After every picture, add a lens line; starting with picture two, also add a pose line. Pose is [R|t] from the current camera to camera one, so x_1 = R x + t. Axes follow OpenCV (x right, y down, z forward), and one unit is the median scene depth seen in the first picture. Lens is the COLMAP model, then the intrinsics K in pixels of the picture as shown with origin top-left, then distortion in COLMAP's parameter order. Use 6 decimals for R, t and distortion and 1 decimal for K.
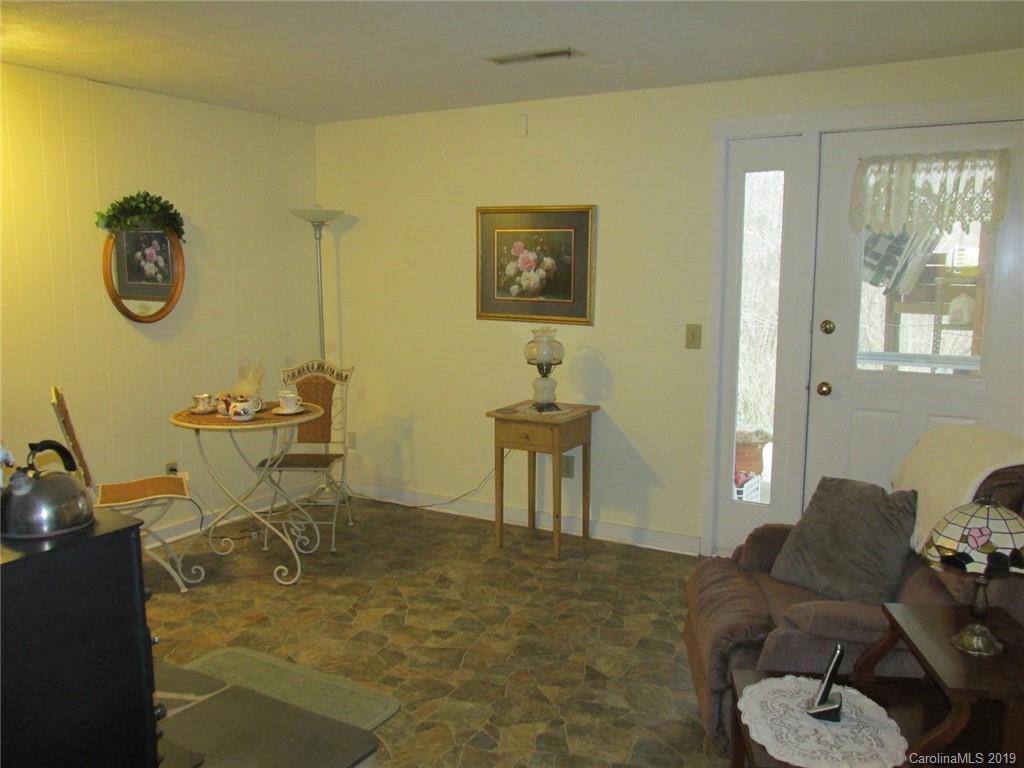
lens RADIAL K [[852.1, 0, 508.1], [0, 852.1, 388.2], [0, 0, 1]] dist [-0.030058, 0.007211]
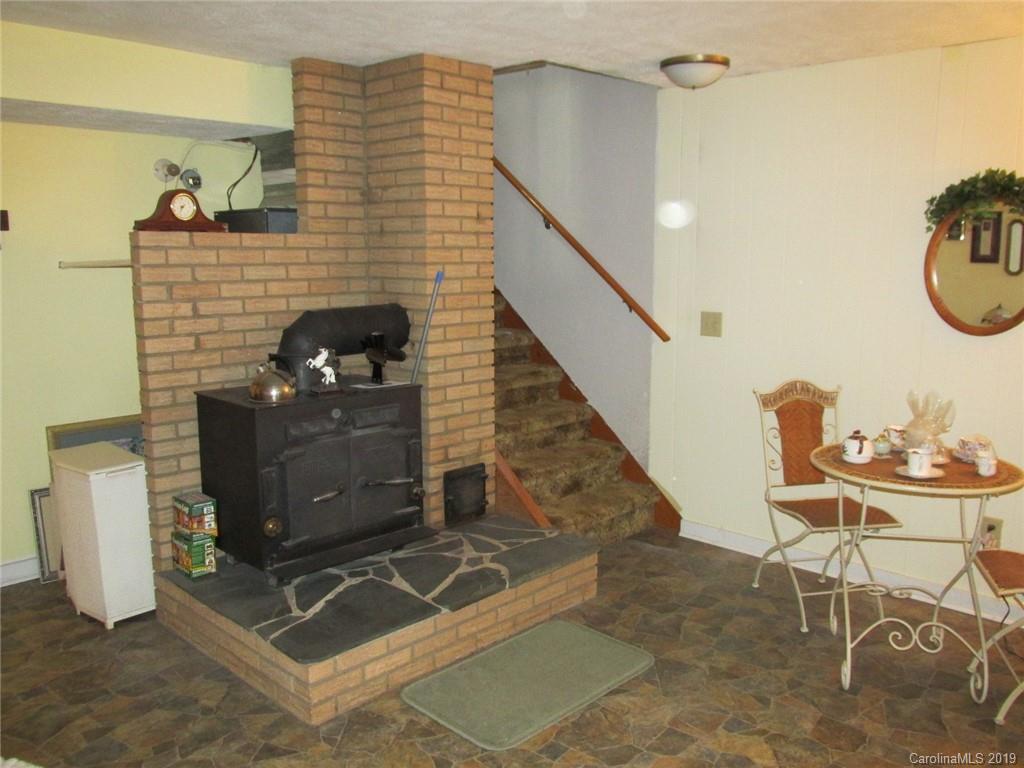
lens RADIAL K [[852.1, 0, 508.0], [0, 852.1, 380.4], [0, 0, 1]] dist [-0.030058, 0.007211]
pose [[-0.267336, 0.133860, -0.954260, 0.567978], [-0.132991, 0.975702, 0.174125, -0.141106], [0.954382, 0.173458, -0.243038, 0.986781]]
